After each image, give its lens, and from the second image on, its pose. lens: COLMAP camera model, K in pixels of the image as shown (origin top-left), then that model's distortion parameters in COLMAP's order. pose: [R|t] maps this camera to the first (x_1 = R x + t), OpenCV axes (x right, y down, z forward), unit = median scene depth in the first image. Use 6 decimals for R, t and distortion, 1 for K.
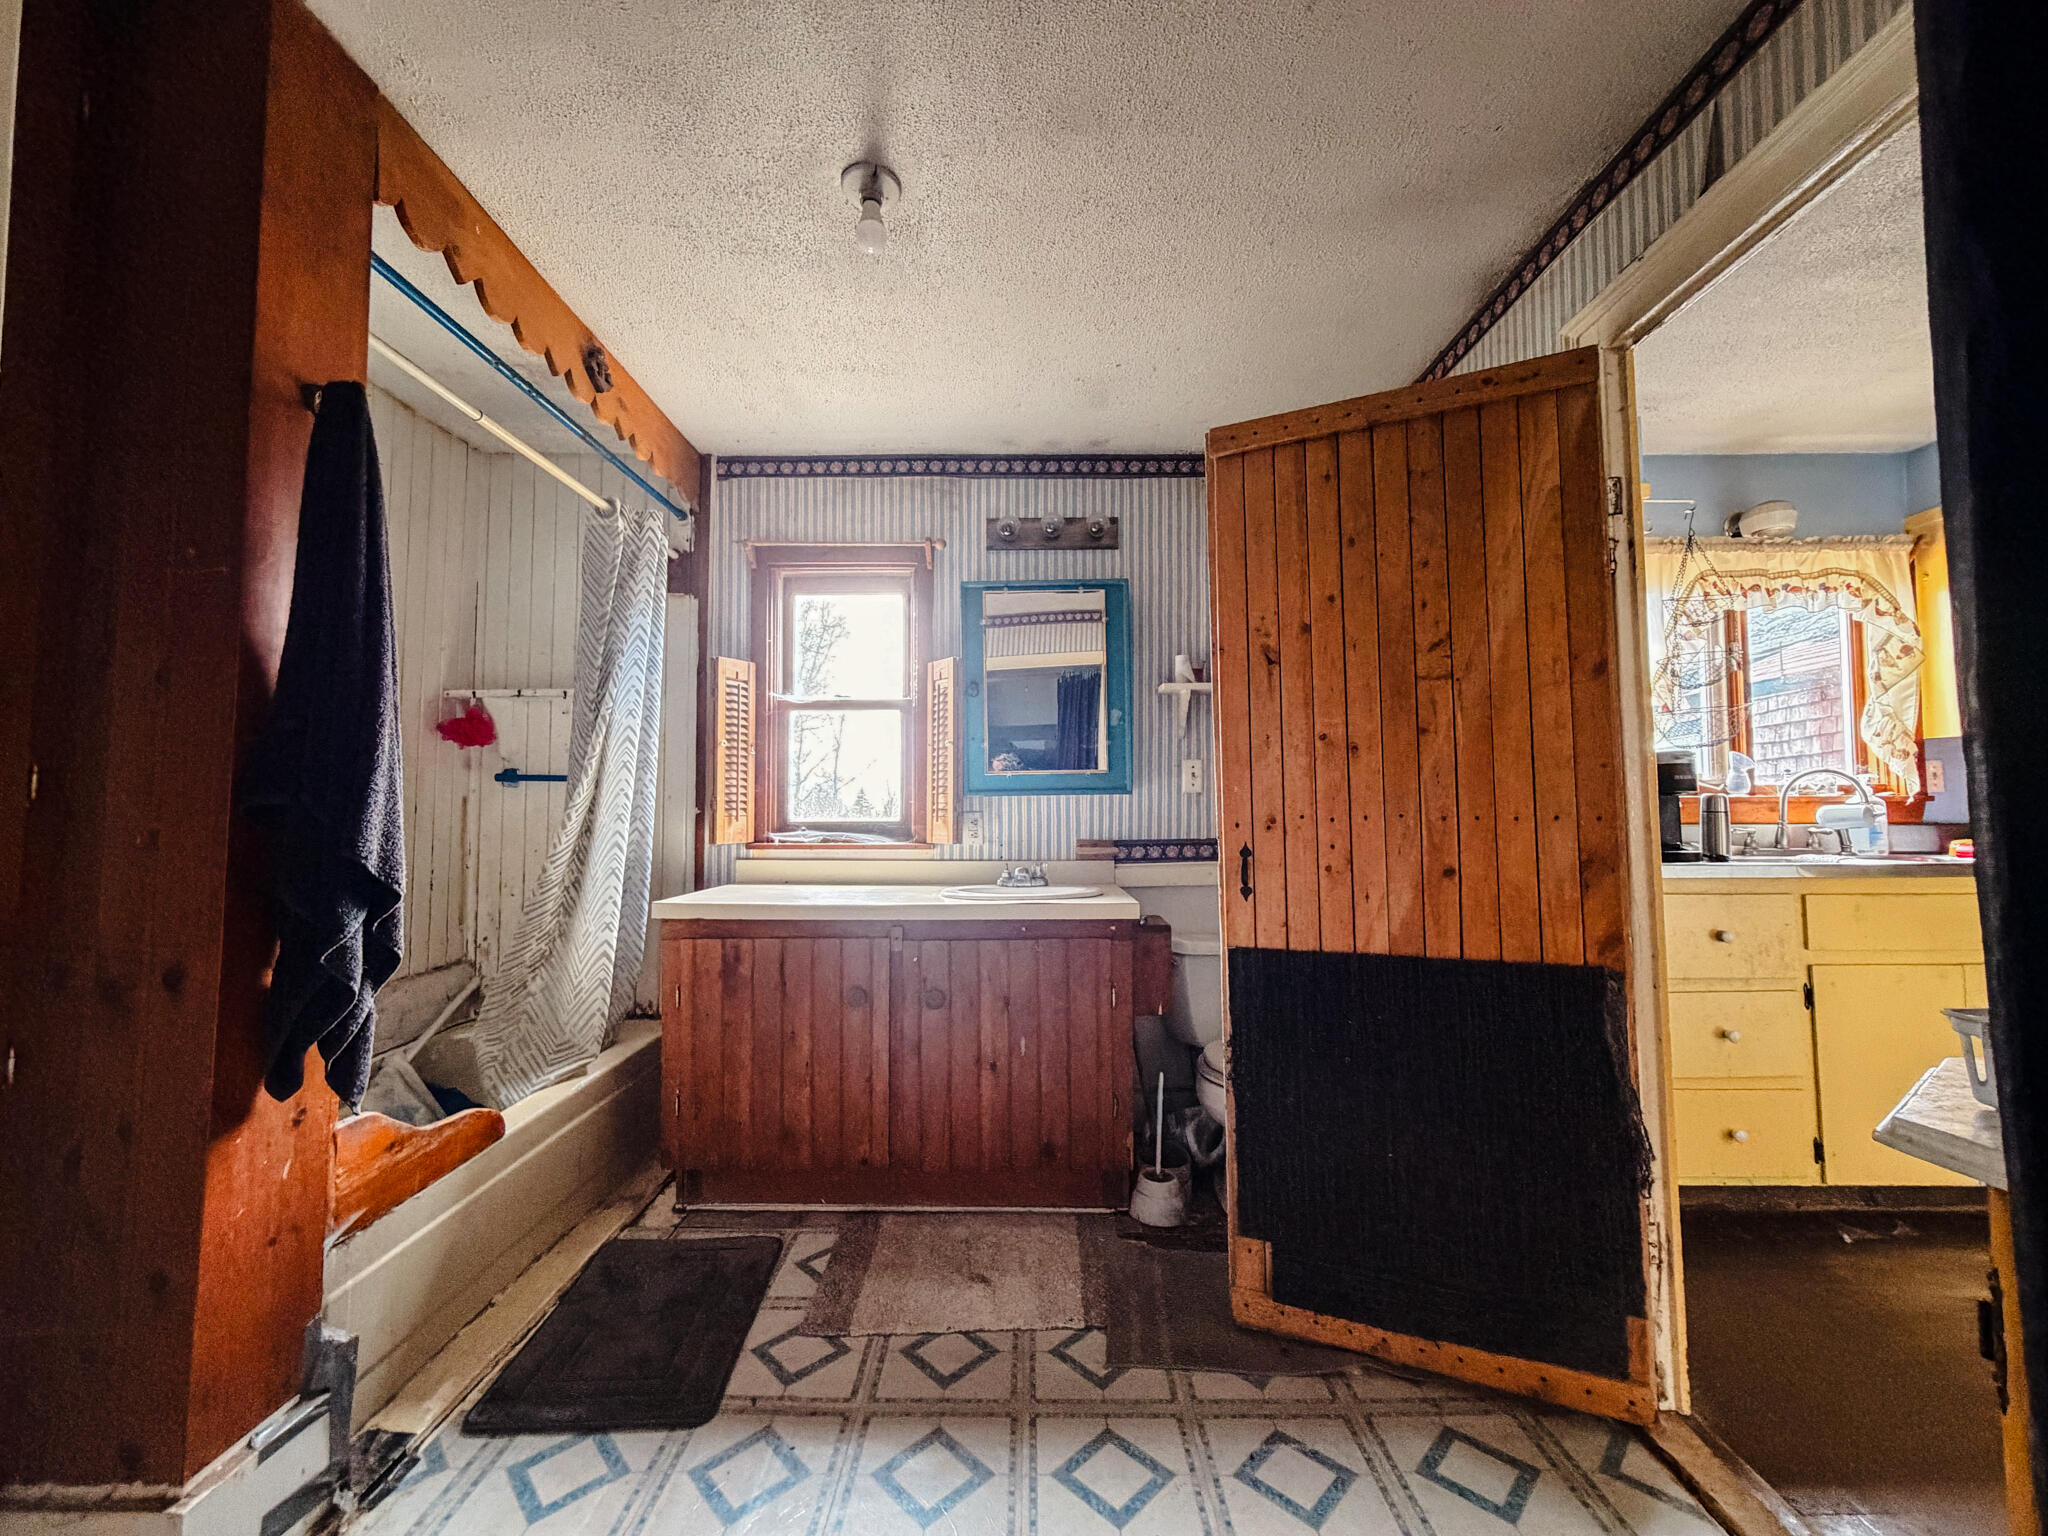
lens RADIAL K [[819.9, 0, 1026.2], [0, 819.9, 772.6], [0, 0, 1]] dist [0.002432, -0.000131]
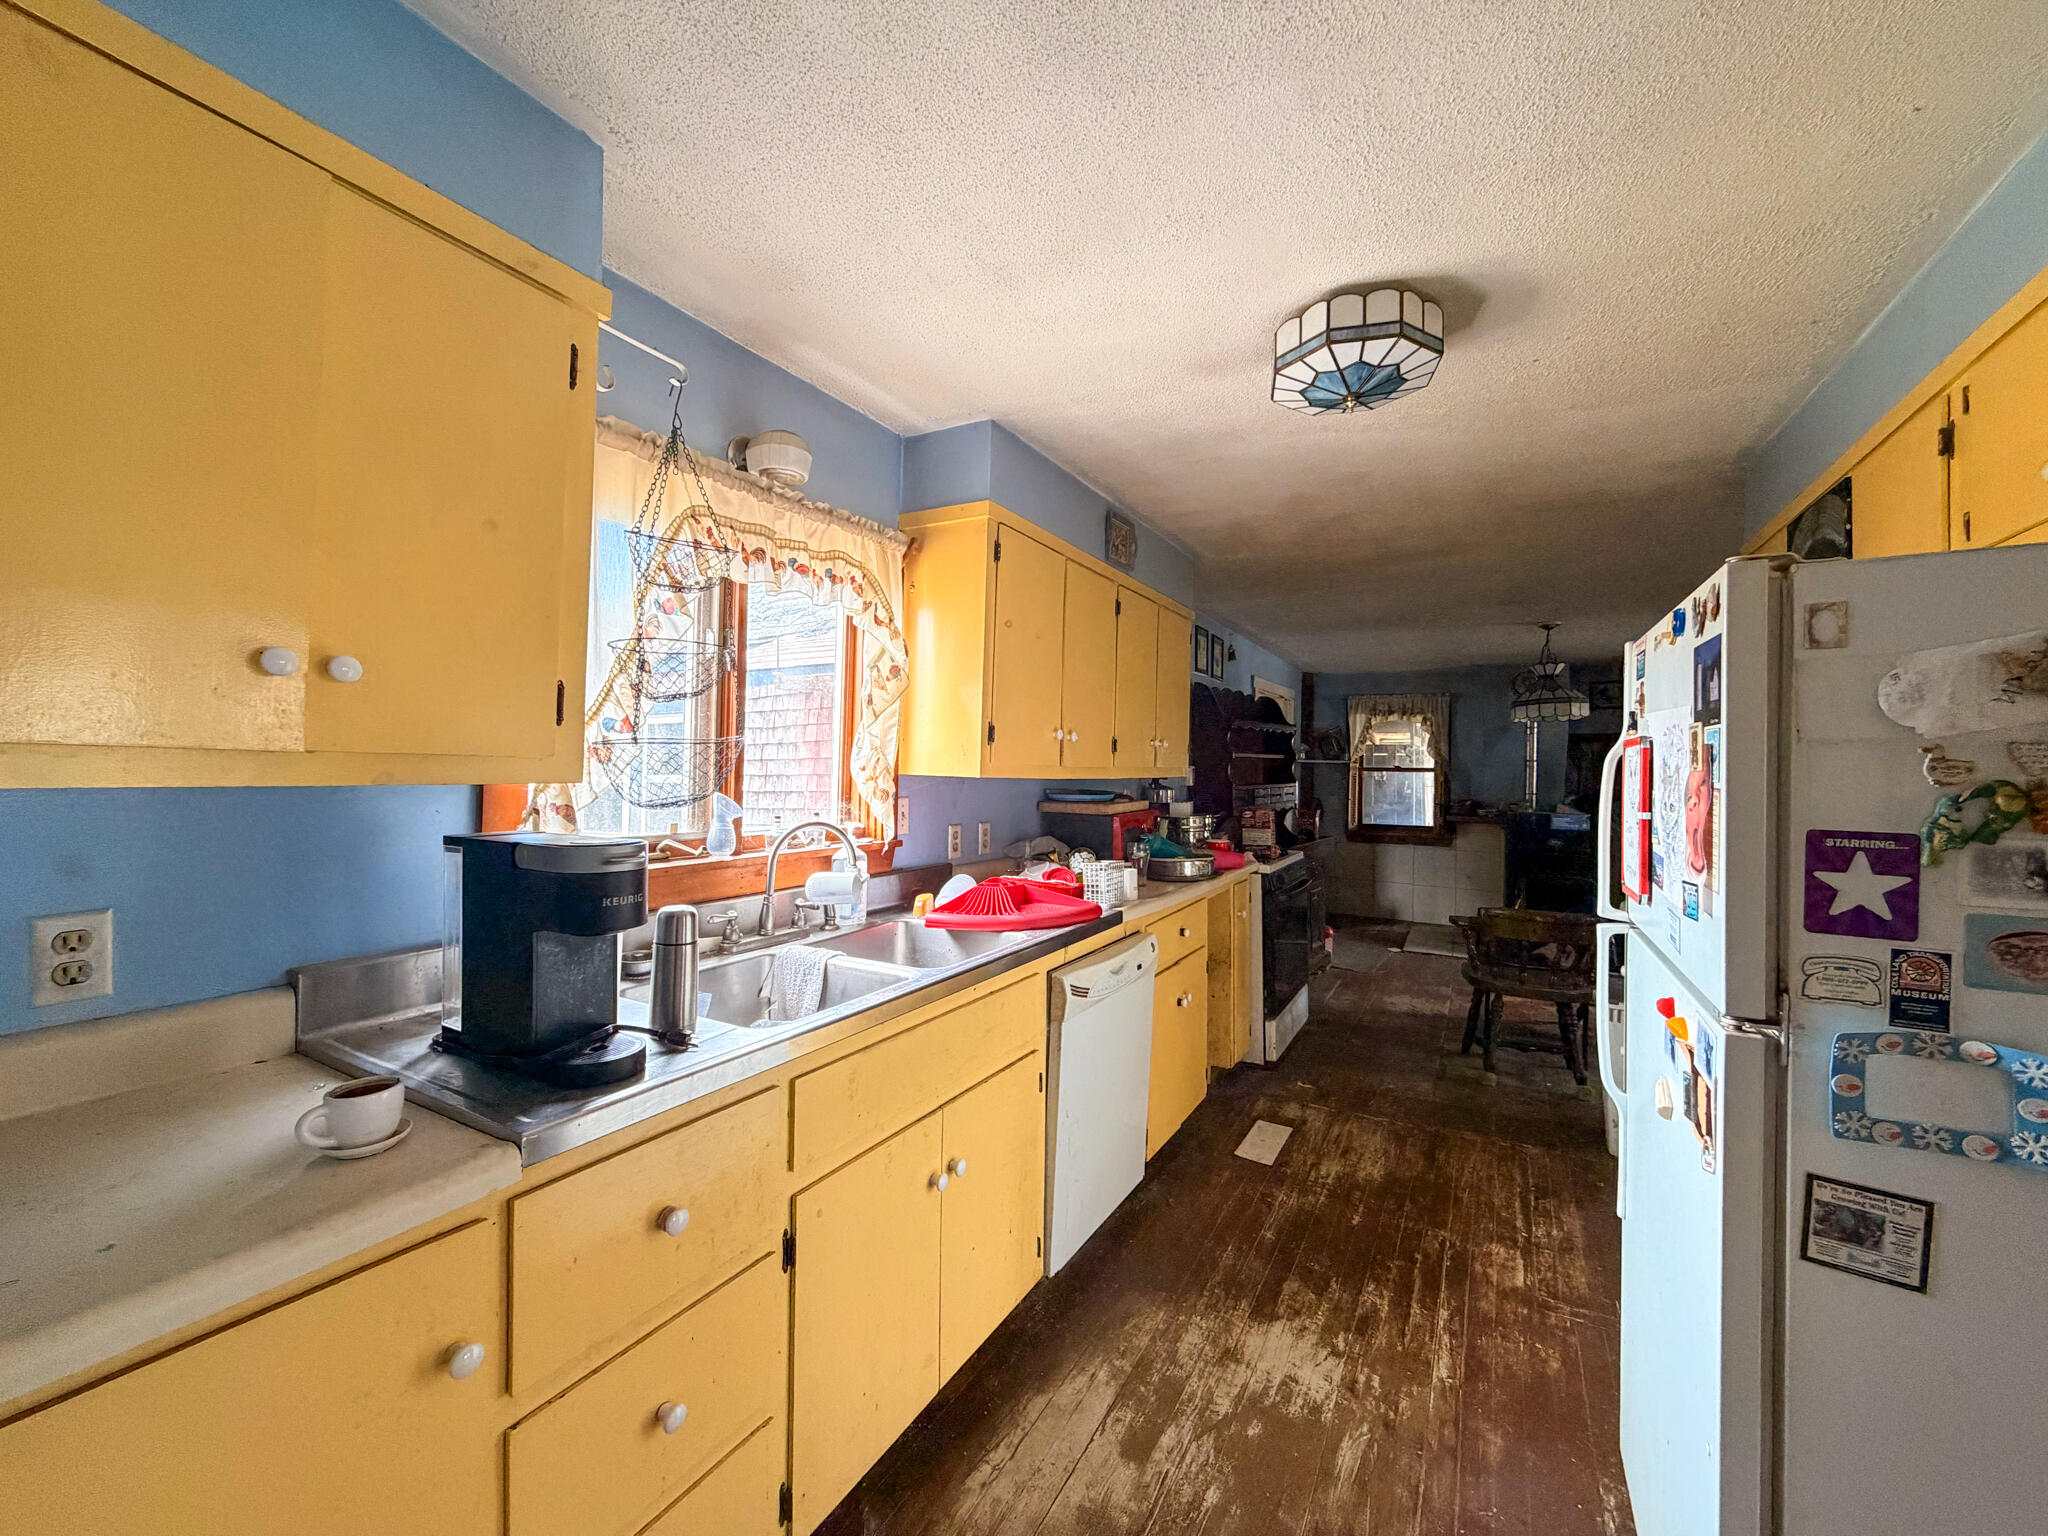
lens RADIAL K [[819.9, 0, 1031.4], [0, 819.9, 763.3], [0, 0, 1]] dist [0.002432, -0.000131]
pose [[0.486079, 0.012453, 0.873826, 0.408554], [-0.070030, 0.997238, 0.024743, -0.085366], [-0.871105, -0.073221, 0.485608, 0.464678]]
